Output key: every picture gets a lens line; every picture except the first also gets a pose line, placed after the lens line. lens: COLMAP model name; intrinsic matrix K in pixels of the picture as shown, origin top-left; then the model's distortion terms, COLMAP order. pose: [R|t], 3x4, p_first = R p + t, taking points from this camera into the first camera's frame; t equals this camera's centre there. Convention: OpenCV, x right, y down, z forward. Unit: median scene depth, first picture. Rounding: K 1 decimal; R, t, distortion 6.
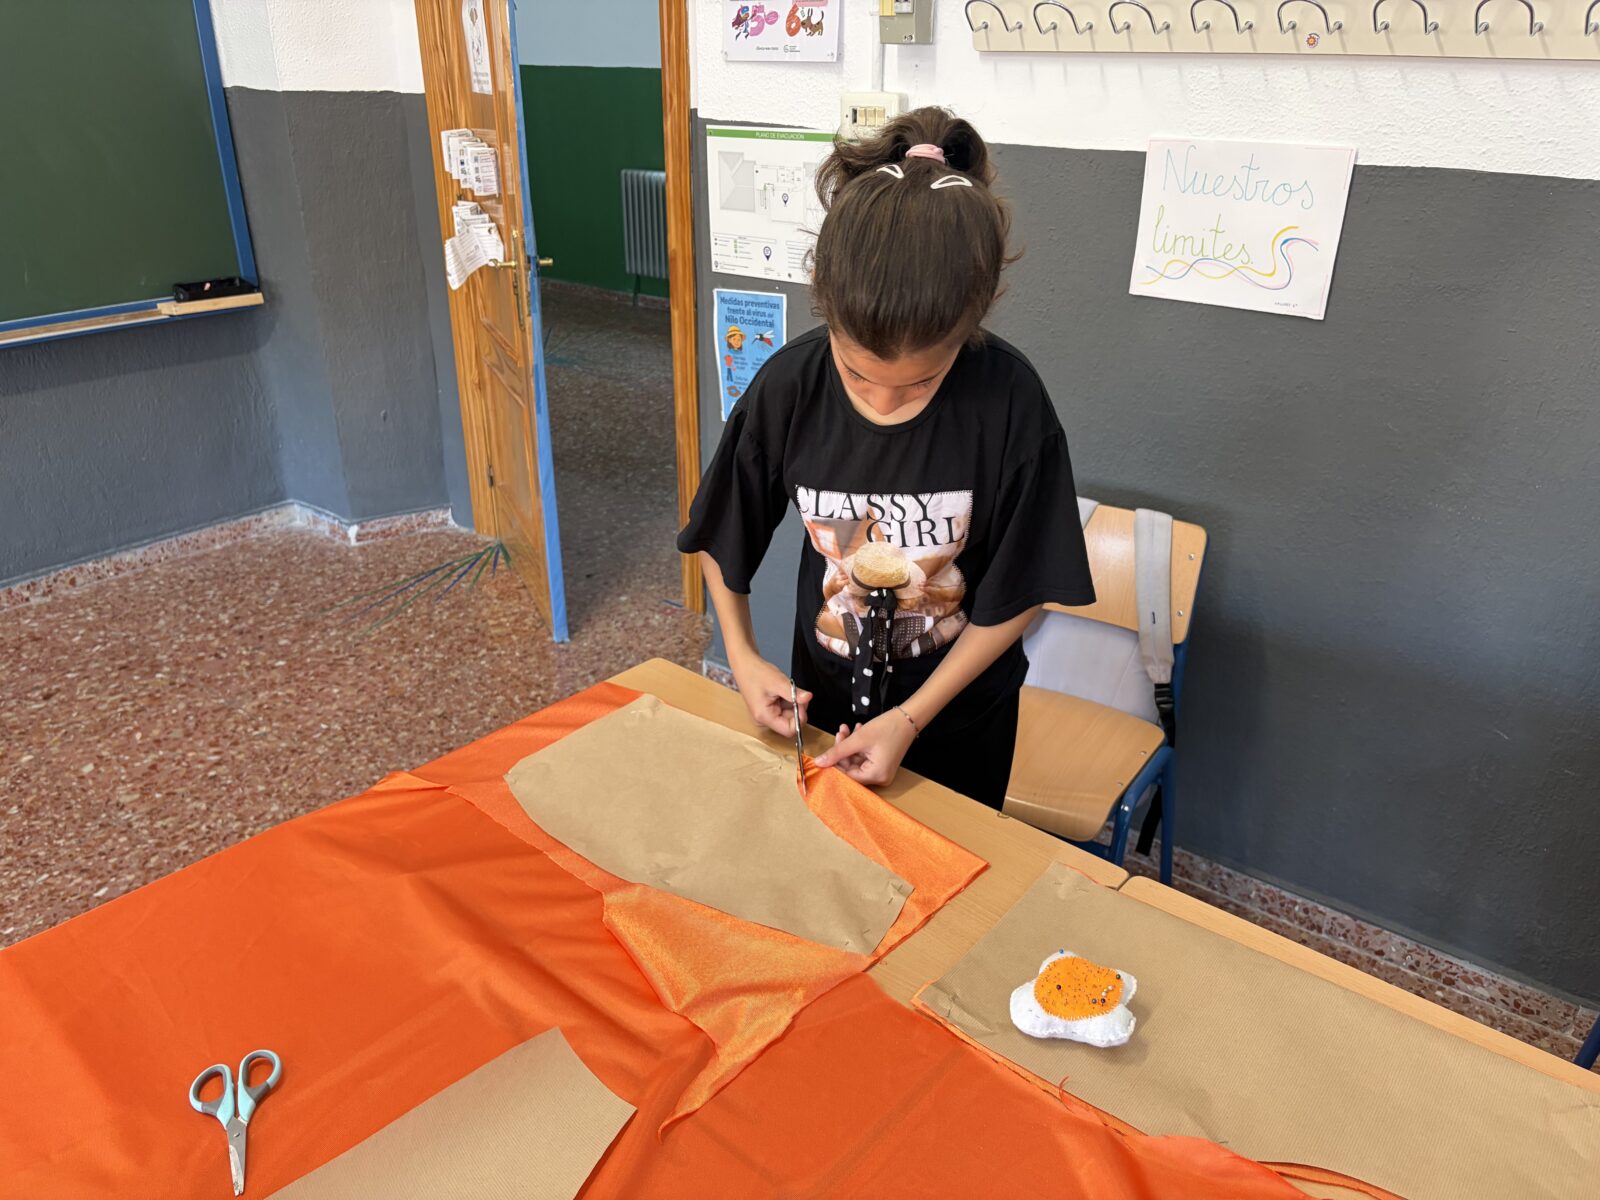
lens RADIAL K [[1213.5, 0, 800.8], [0, 1213.5, 597.9], [0, 0, 1]] dist [0.046121, -0.043076]
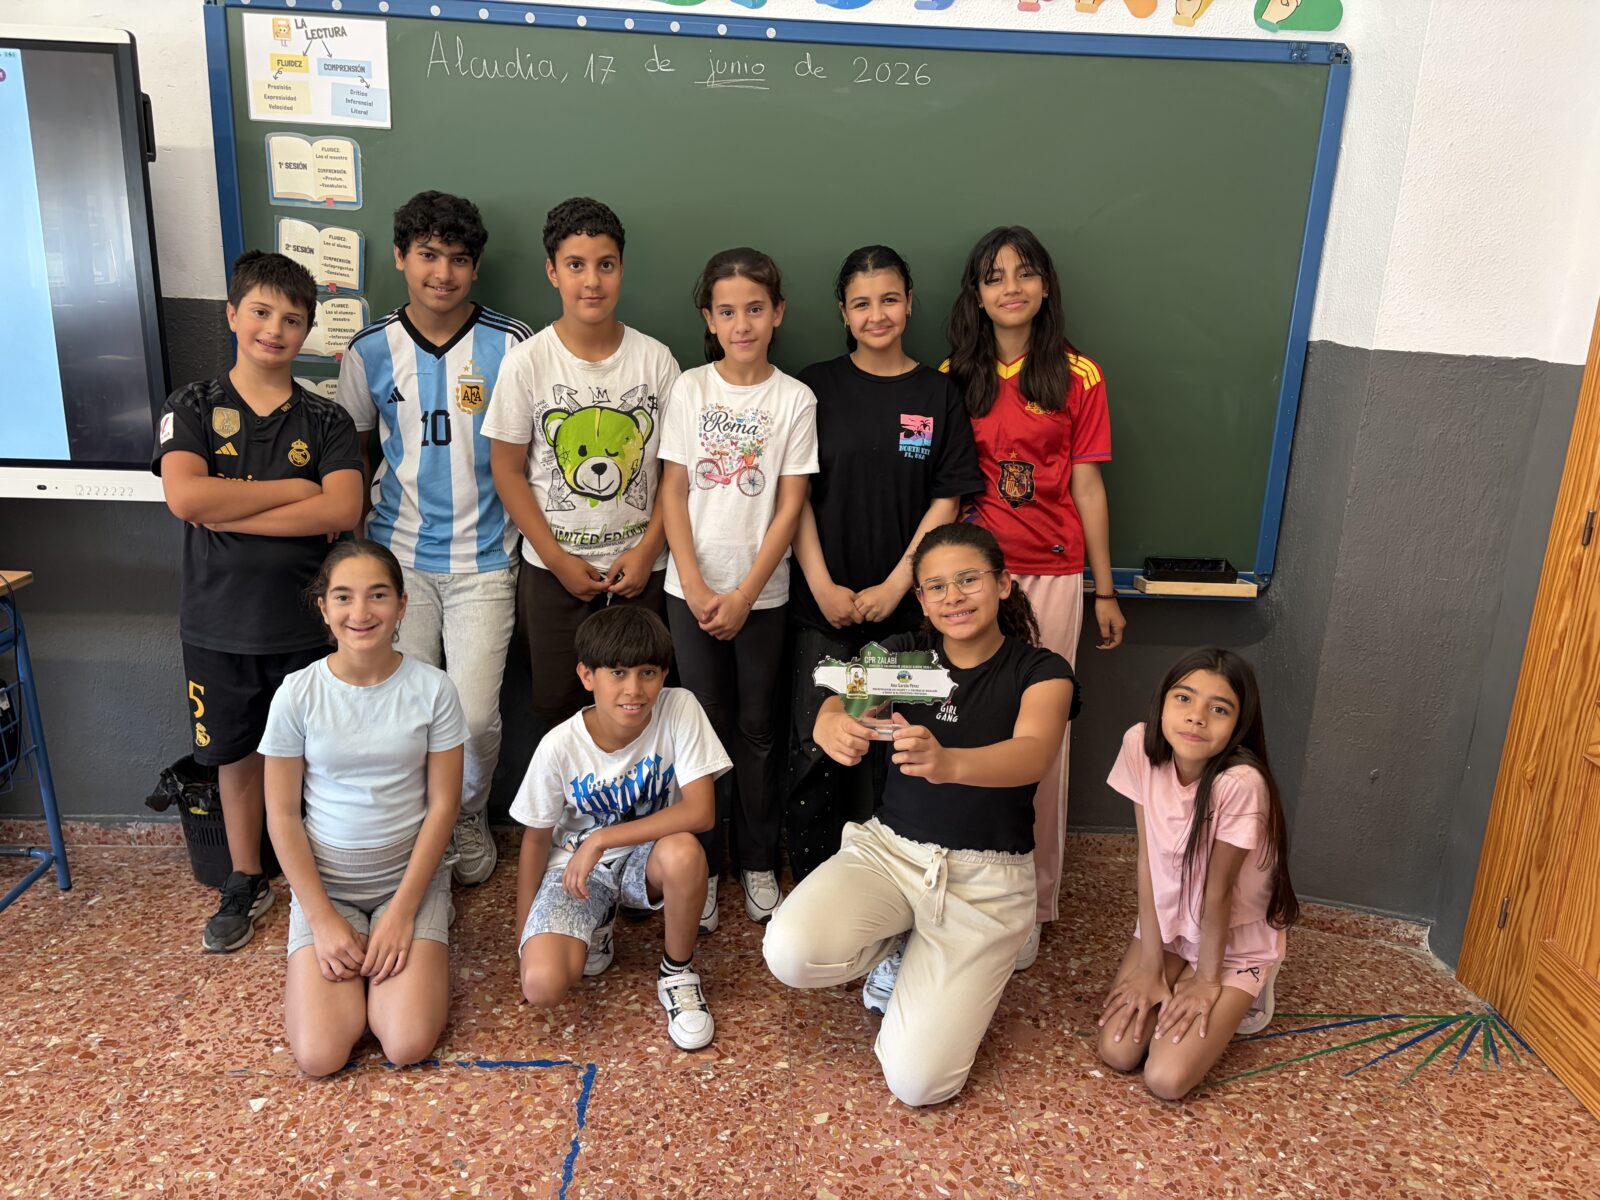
lens RADIAL K [[1213.5, 0, 803.5], [0, 1213.5, 602.2], [0, 0, 1]] dist [0.046121, -0.043076]
pose [[0.650144, 0.220560, -0.727094, -0.069405], [-0.349969, 0.936315, -0.028904, -0.127875], [0.674415, 0.273252, 0.685929, 0.299942]]
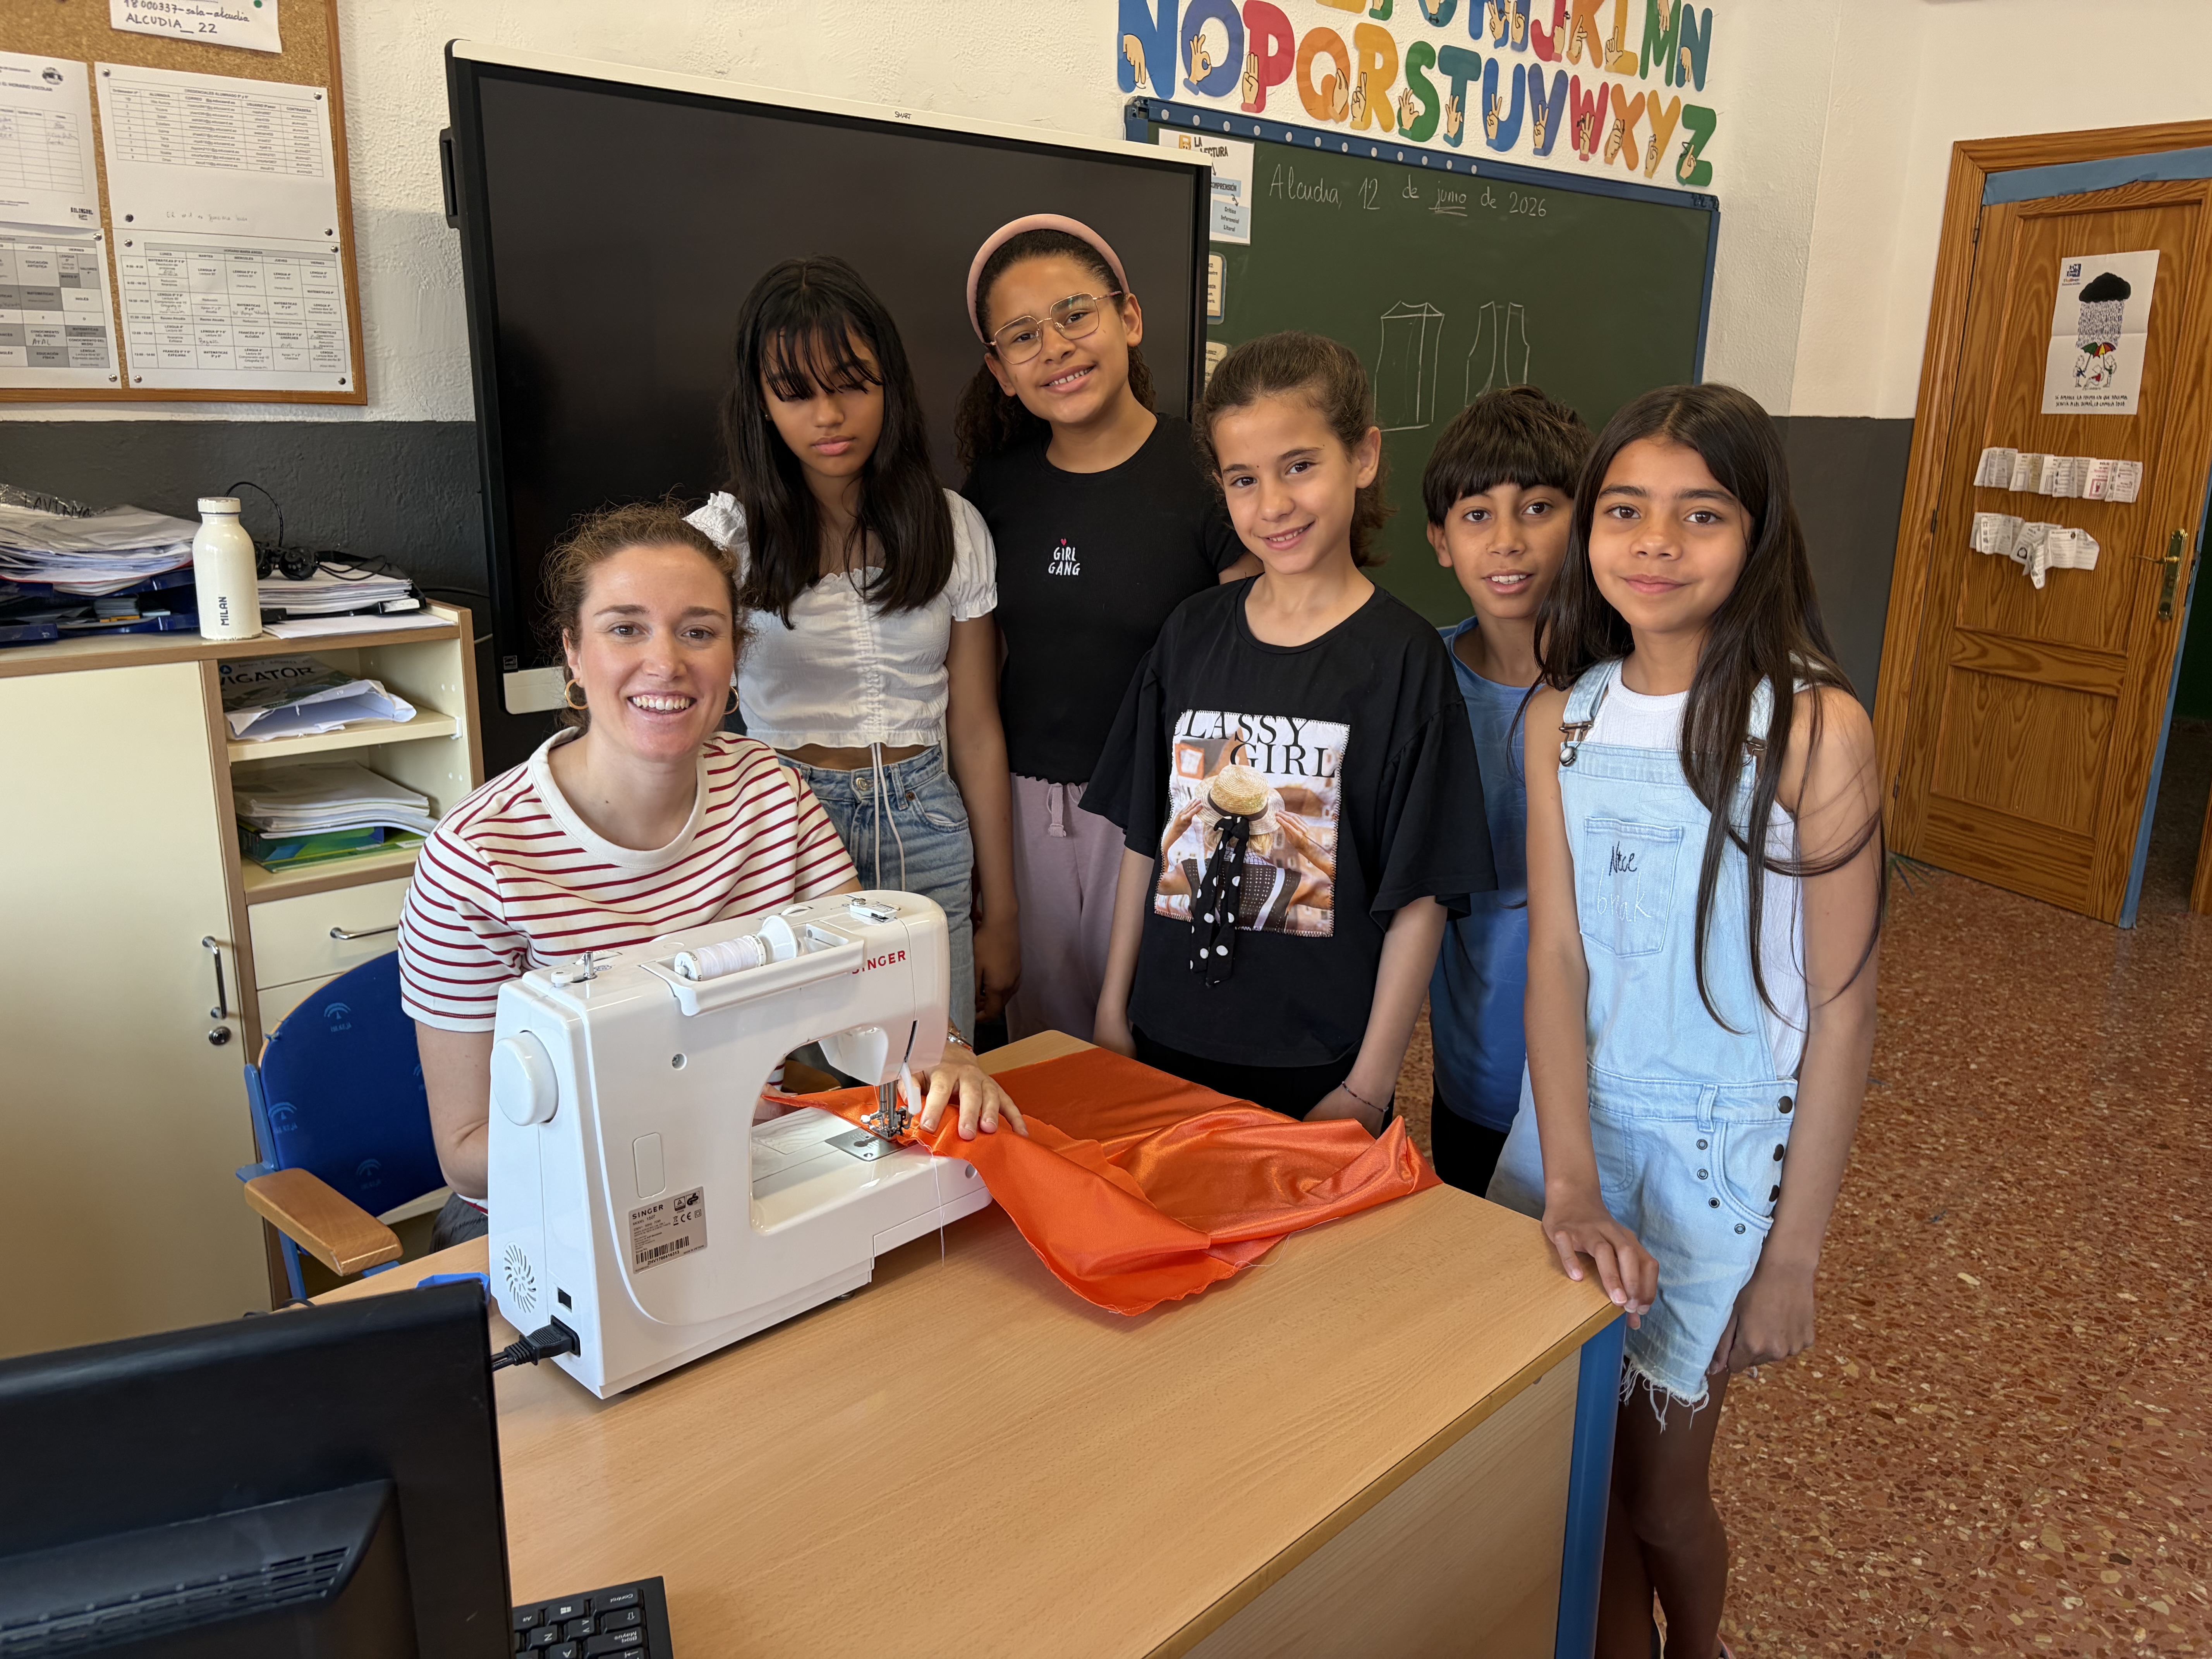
lens RADIAL K [[1677.6, 0, 1107.4], [0, 1677.6, 840.7], [0, 0, 1]] dist [0.046121, -0.043076]
pose [[0.989494, 0.035532, -0.140136, -0.819498], [-0.059588, 0.983397, -0.171404, 0.249510], [0.131719, 0.177954, 0.975183, -0.470134]]
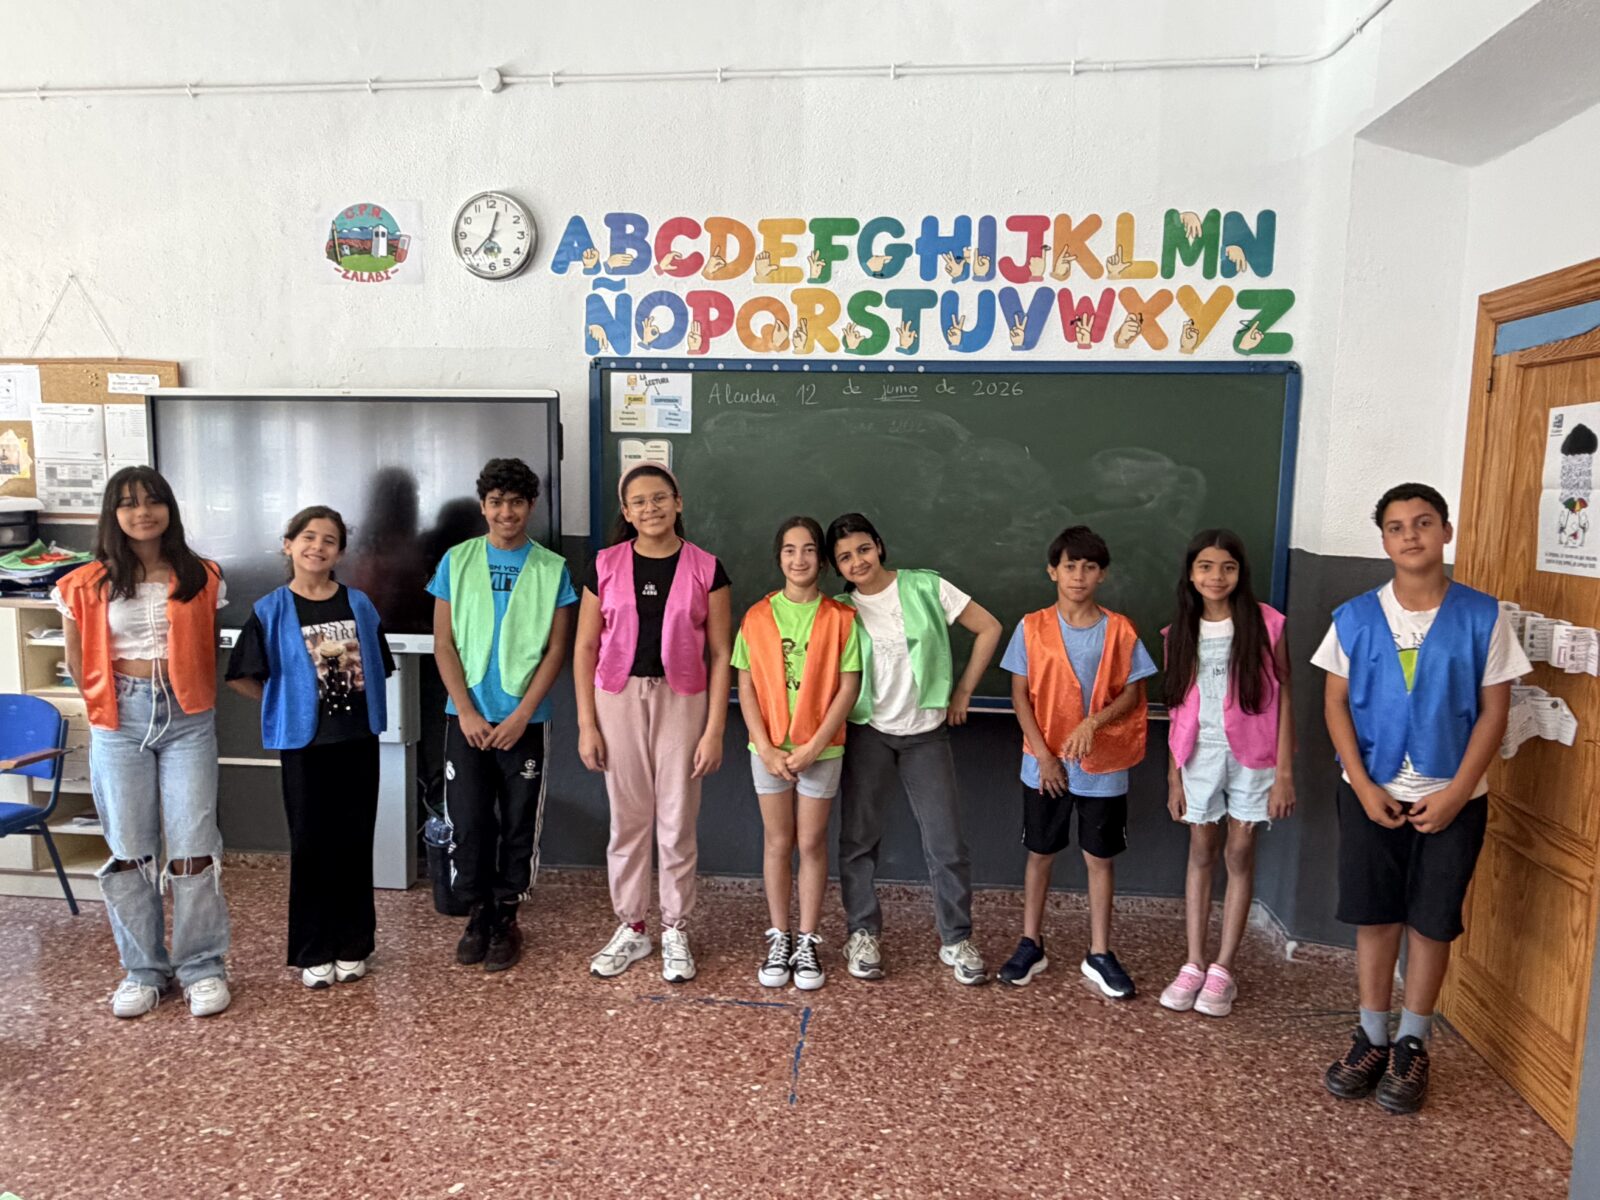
lens RADIAL K [[1127.8, 0, 784.0], [0, 1127.8, 629.7], [0, 0, 1]] dist [0.000086, -0.001960]
pose [[0.531451, 0.117831, -0.838854, 0.213290], [-0.363736, 0.926080, -0.100359, -0.062219], [0.765021, 0.358457, 0.535025, 0.079598]]
